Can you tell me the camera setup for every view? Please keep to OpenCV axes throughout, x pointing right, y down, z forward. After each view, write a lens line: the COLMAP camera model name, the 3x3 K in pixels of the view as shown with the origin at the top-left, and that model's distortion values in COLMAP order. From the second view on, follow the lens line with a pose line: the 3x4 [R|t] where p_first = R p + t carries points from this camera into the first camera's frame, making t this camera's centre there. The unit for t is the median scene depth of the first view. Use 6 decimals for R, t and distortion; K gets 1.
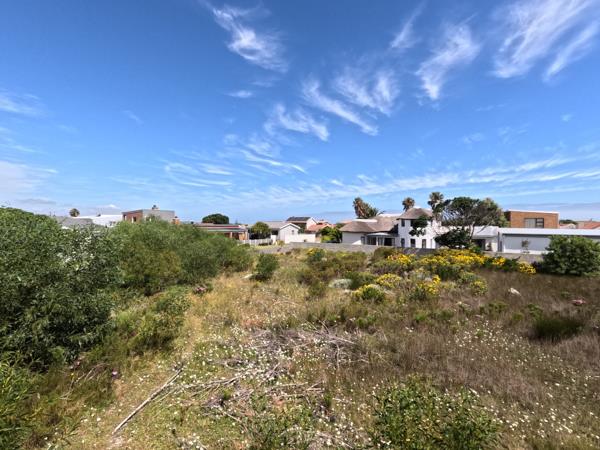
lens RADIAL K [[285.0, 0, 301.2], [0, 285.0, 225.2], [0, 0, 1]] dist [0.022989, -0.002042]
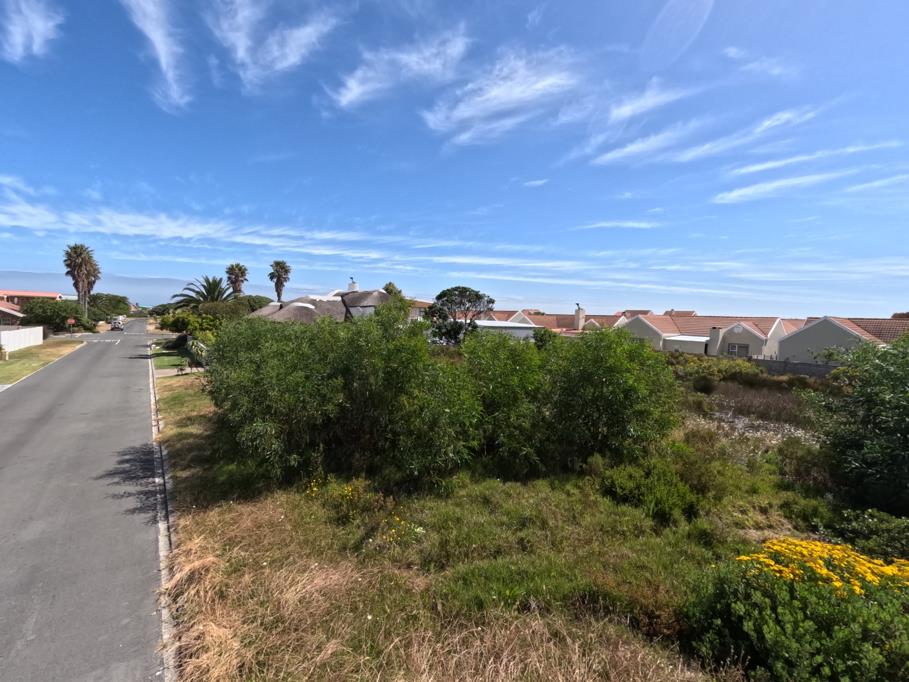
lens RADIAL K [[431.7, 0, 452.6], [0, 431.7, 341.2], [0, 0, 1]] dist [0.022989, -0.002042]
pose [[0.313701, -0.064224, 0.947347, -0.286137], [-0.019395, 0.997068, 0.074017, -0.013328], [-0.949324, -0.041593, 0.311536, 0.365261]]
